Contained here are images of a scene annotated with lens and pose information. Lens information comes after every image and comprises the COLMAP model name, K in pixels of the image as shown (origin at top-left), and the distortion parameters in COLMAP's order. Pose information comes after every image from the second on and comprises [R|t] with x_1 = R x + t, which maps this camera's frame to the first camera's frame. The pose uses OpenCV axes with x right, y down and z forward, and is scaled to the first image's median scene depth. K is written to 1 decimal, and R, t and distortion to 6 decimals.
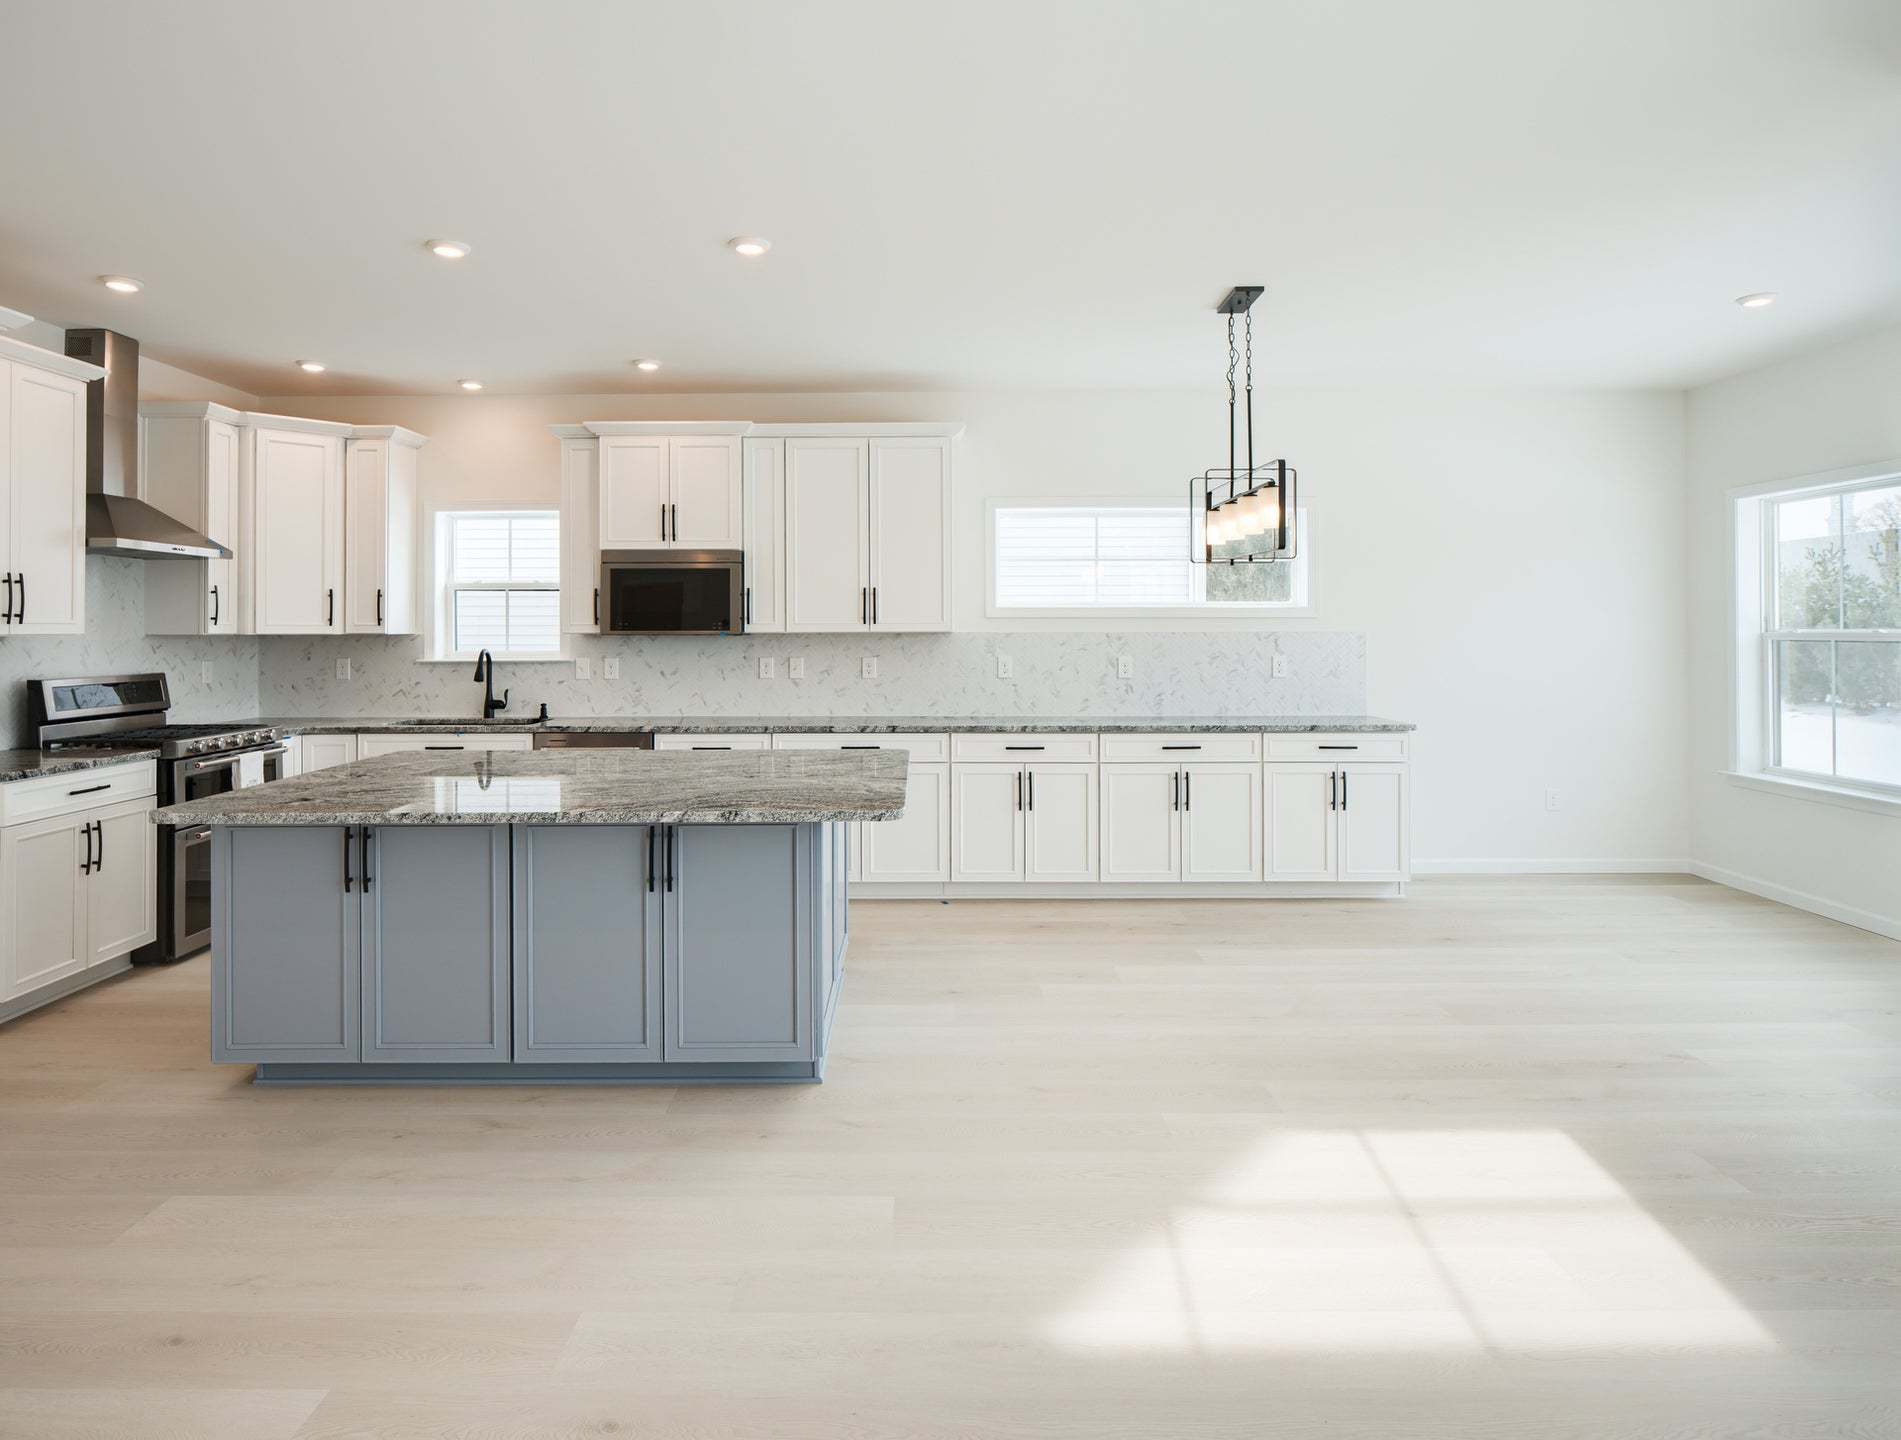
lens RADIAL K [[1098.4, 0, 946.5], [0, 1098.4, 622.2], [0, 0, 1]] dist [-0.004987, 0.000591]
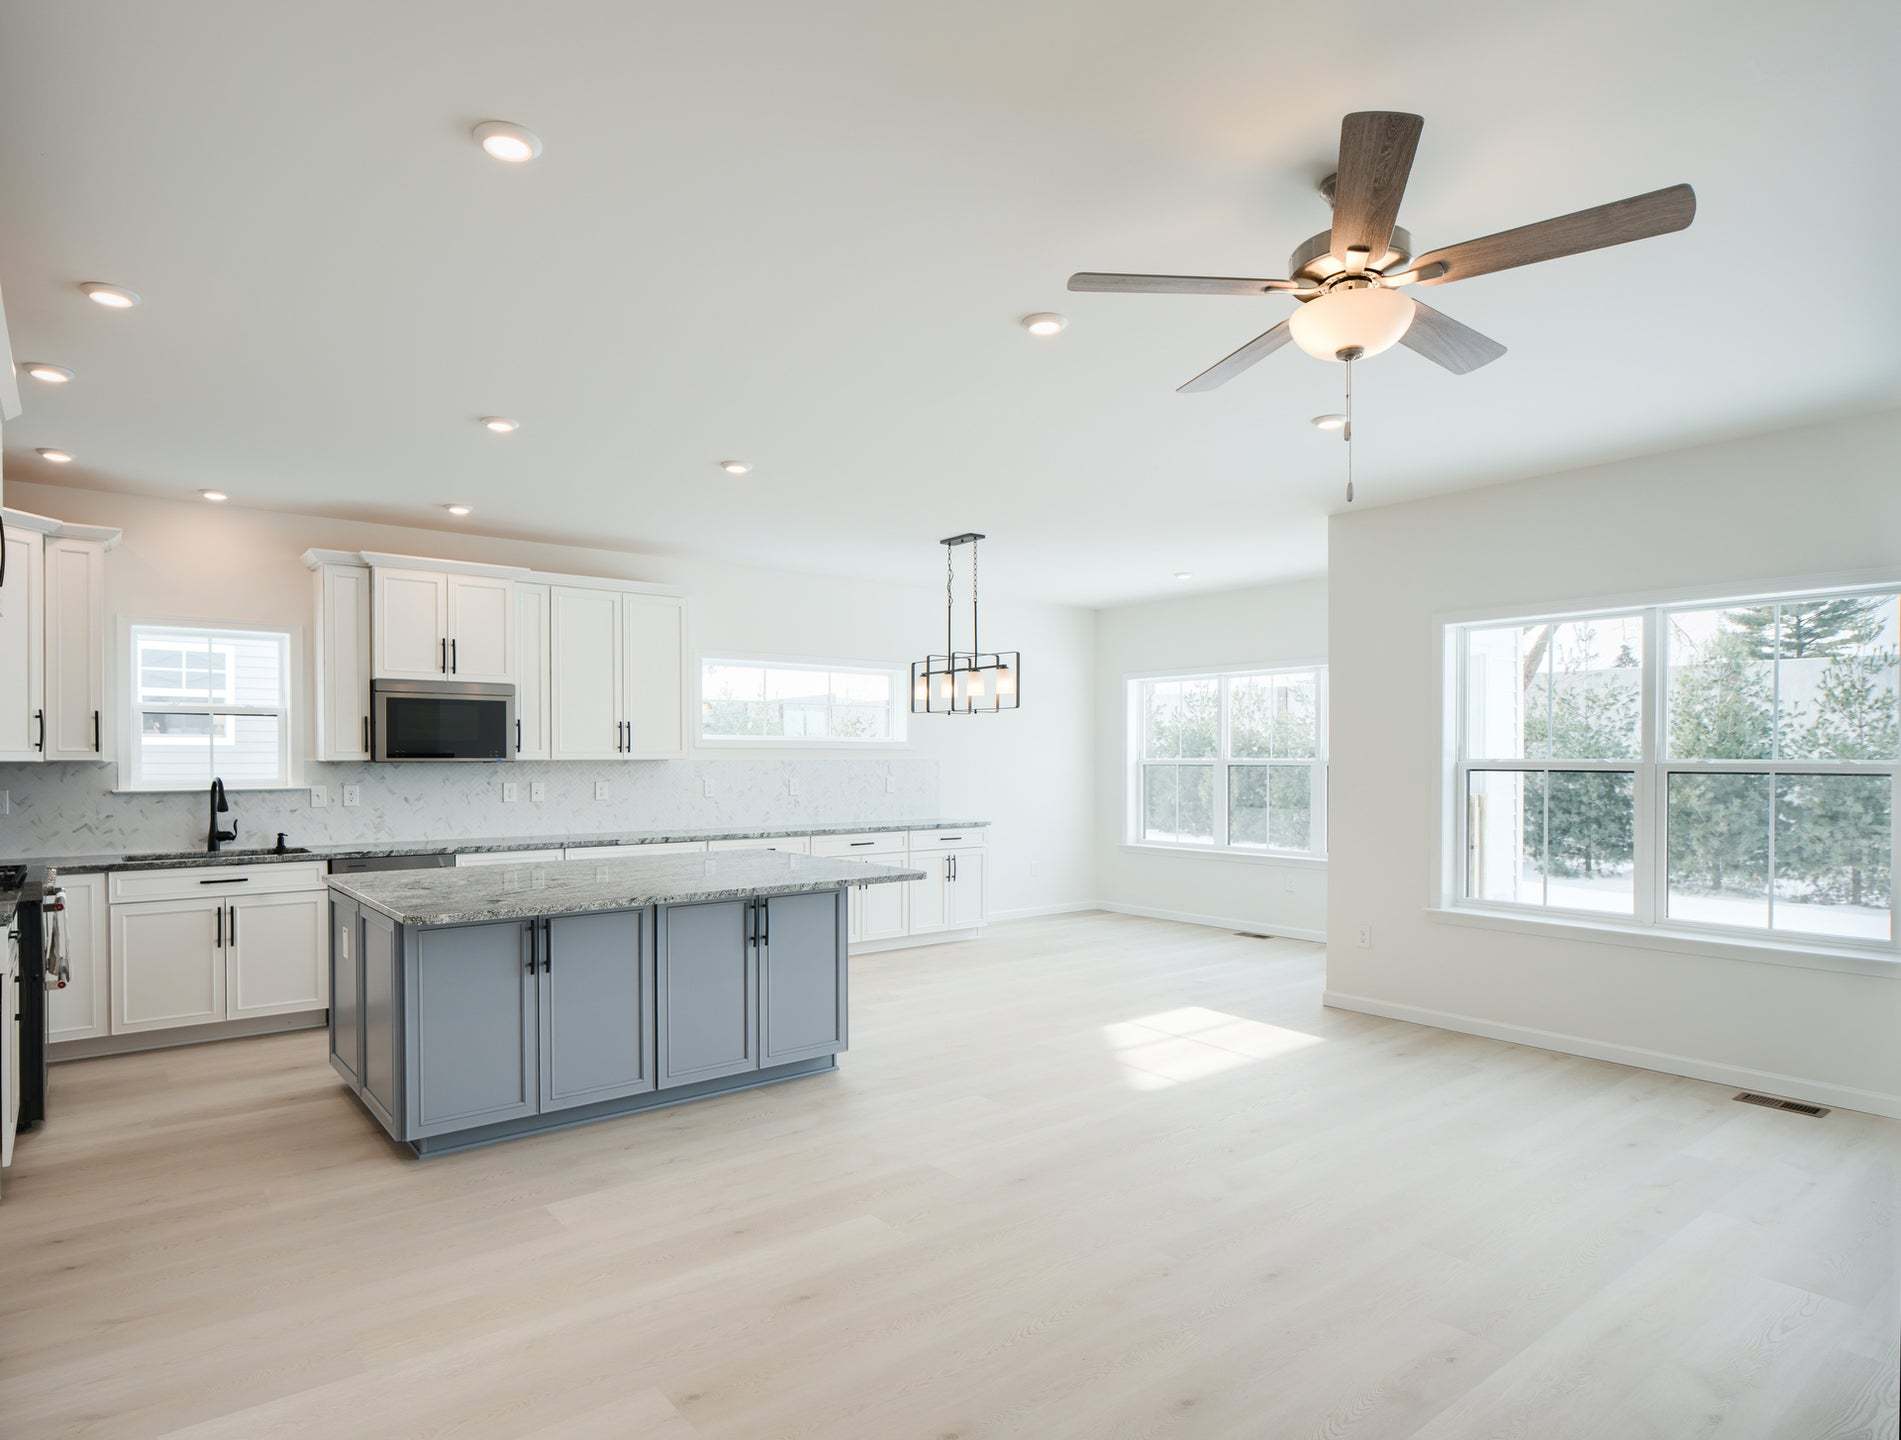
lens RADIAL K [[1110.6, 0, 953.6], [0, 1110.6, 768.0], [0, 0, 1]] dist [-0.008275, 0.000083]
pose [[0.772568, -0.003958, 0.634919, -0.562240], [-0.006141, 0.999887, 0.013705, -0.000327], [-0.634902, -0.014487, 0.772457, -0.137396]]
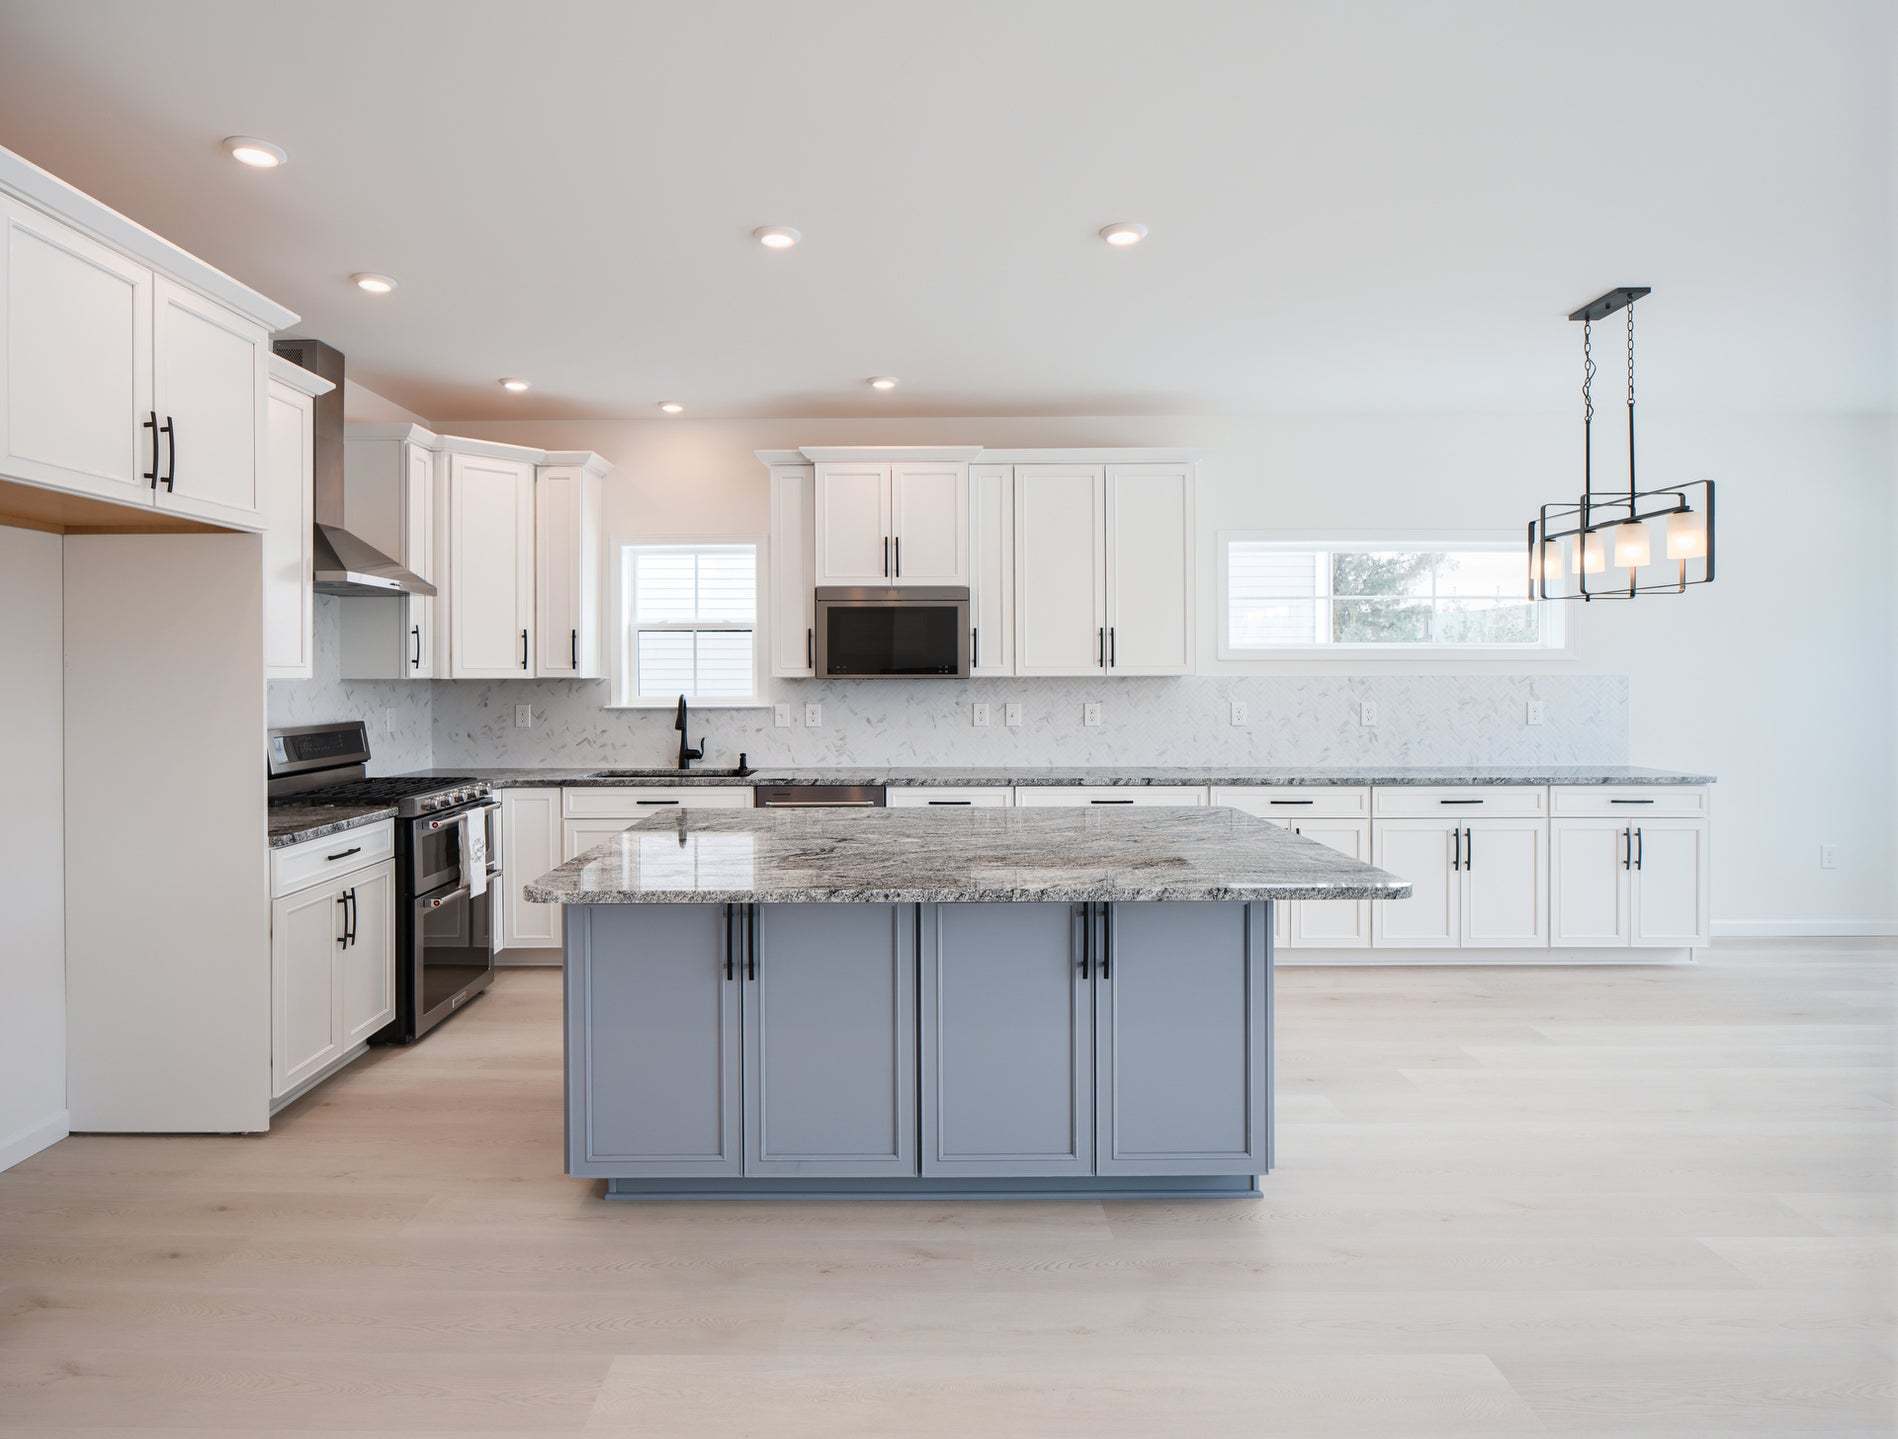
lens RADIAL K [[1090.9, 0, 916.9], [0, 1090.9, 675.2], [0, 0, 1]] dist [-0.005371, -0.001421]
pose [[0.999996, -0.000374, -0.002708, -0.232171], [0.000396, 0.999967, 0.008127, 0.000960], [0.002705, -0.008128, 0.999963, 0.087825]]
